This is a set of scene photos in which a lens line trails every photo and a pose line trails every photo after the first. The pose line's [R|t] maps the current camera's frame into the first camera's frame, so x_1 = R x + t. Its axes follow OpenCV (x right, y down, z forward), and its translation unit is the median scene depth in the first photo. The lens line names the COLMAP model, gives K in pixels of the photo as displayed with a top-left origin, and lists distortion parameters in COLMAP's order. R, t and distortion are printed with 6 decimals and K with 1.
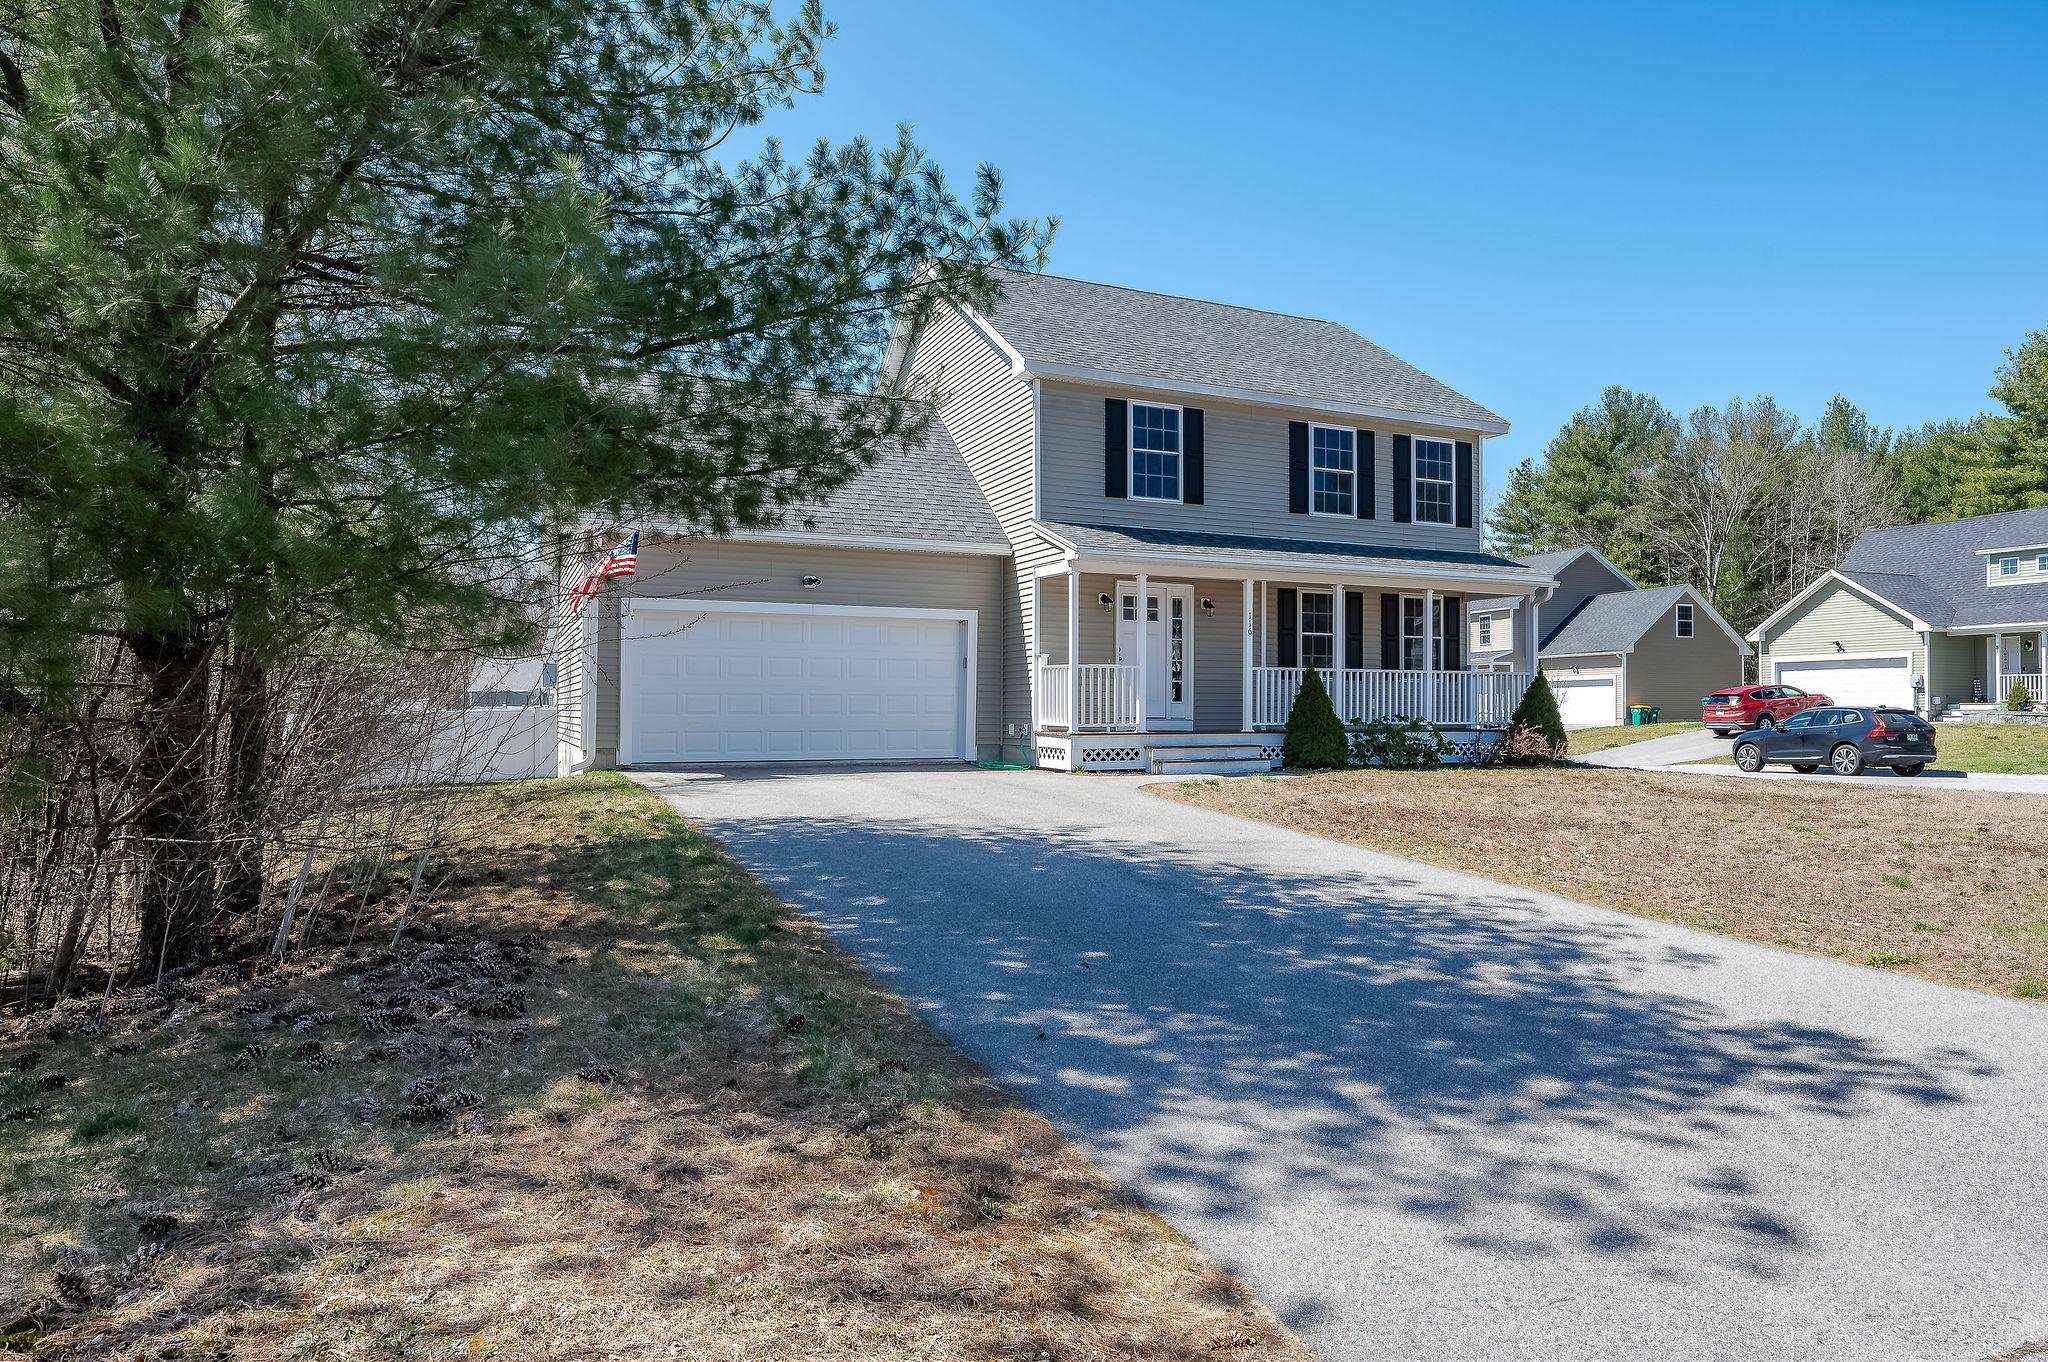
lens RADIAL K [[1236.8, 0, 1024.0], [0, 1236.8, 681.0], [0, 0, 1]] dist [0.000530, -0.000143]
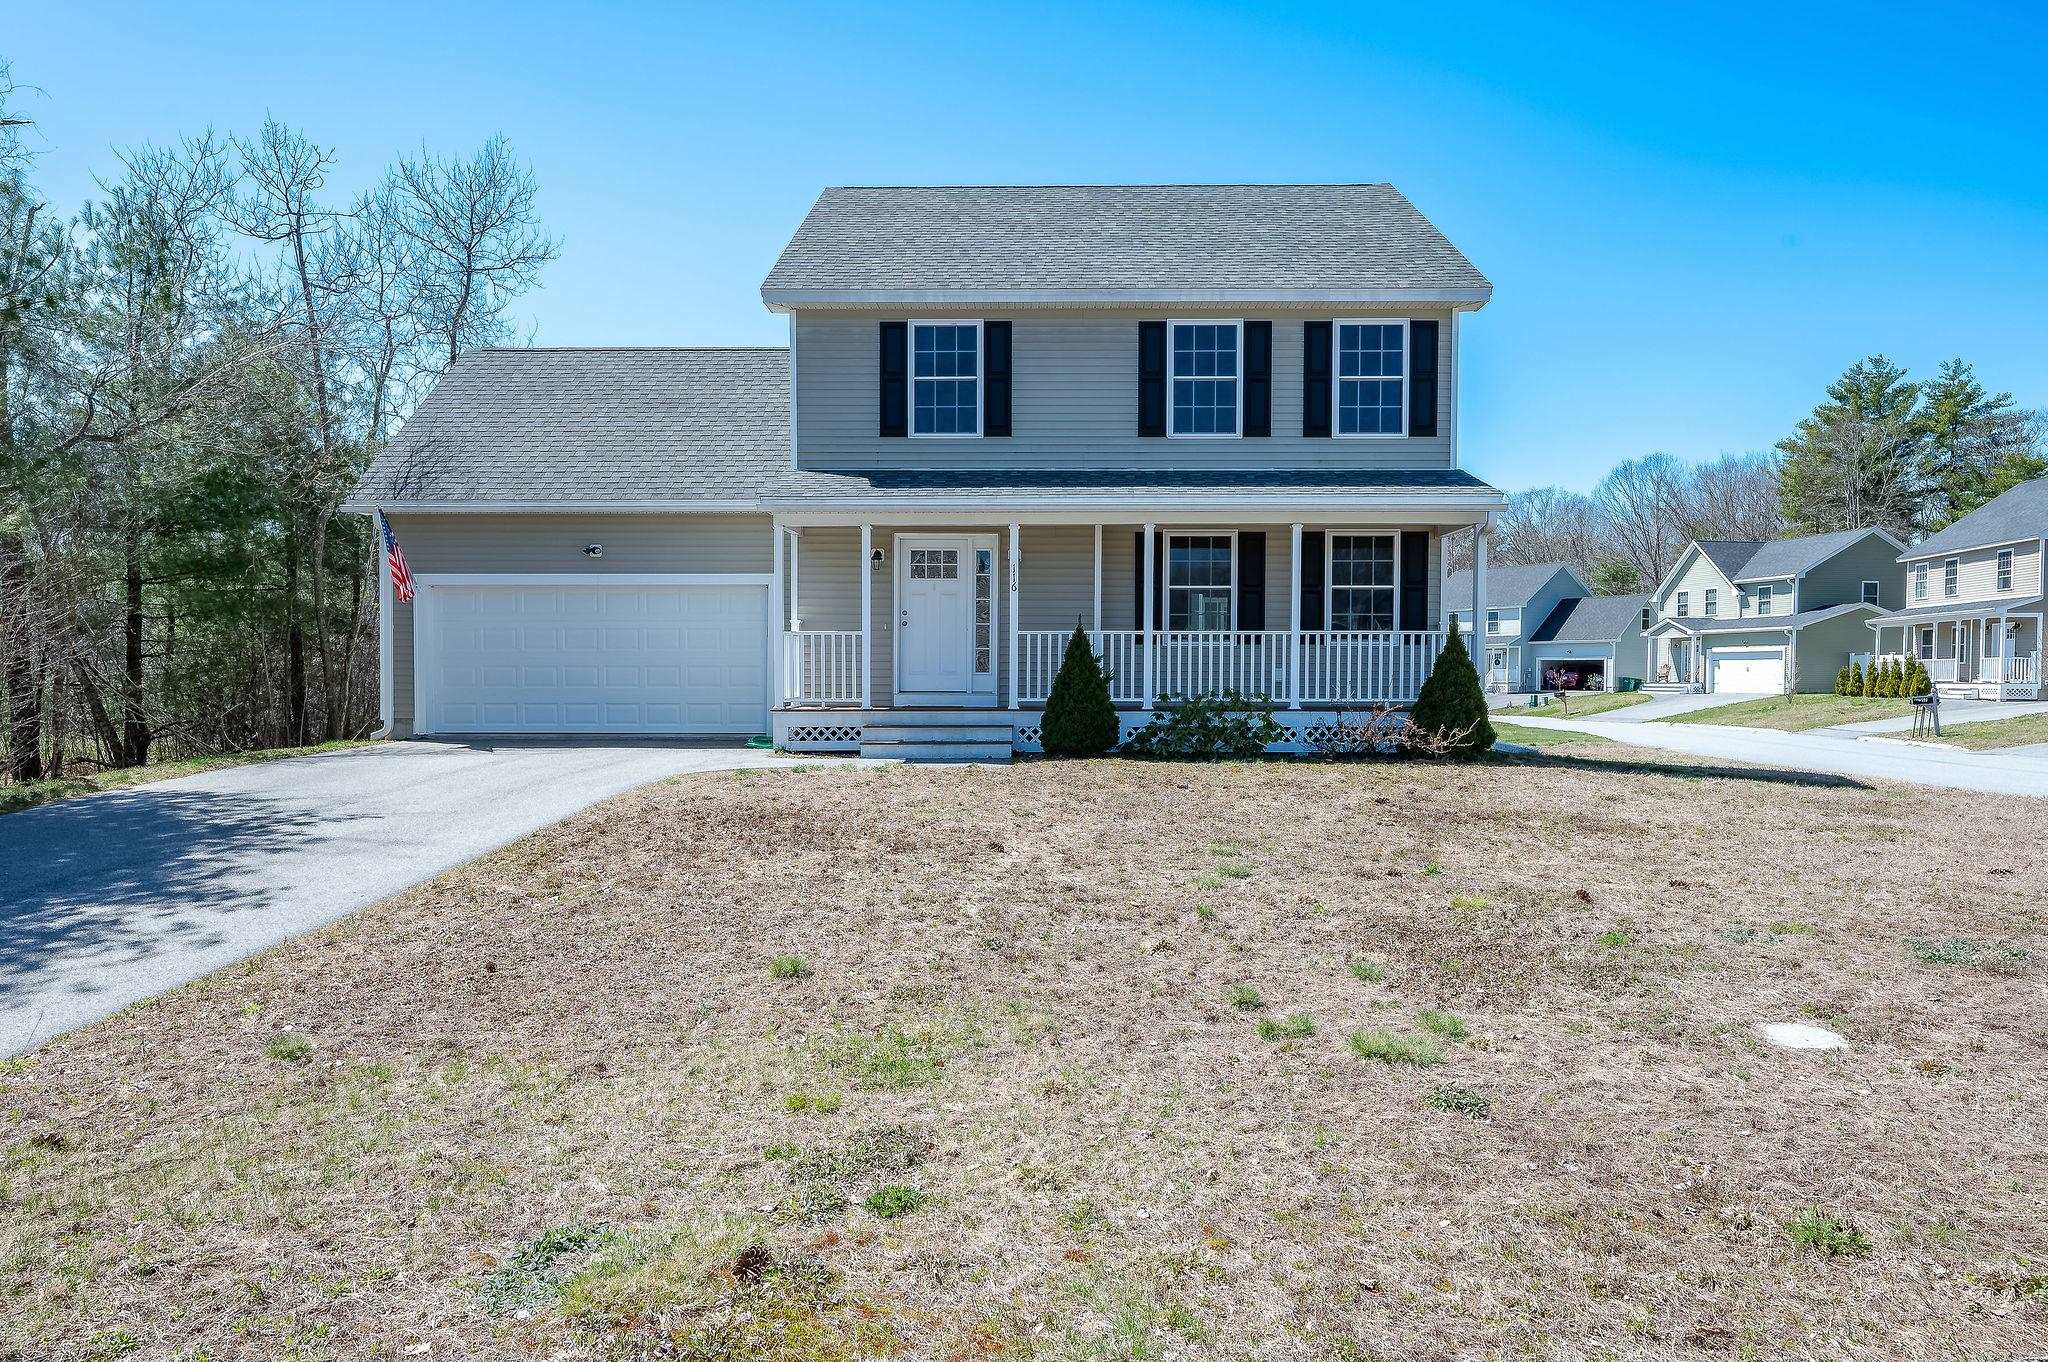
lens RADIAL K [[1236.8, 0, 1024.0], [0, 1236.8, 681.0], [0, 0, 1]] dist [0.000530, -0.000143]
pose [[0.897380, 0.000599, -0.441259, 0.499615], [0.009190, 0.999757, 0.020047, 0.005390], [0.441164, -0.022045, 0.897156, 0.243239]]
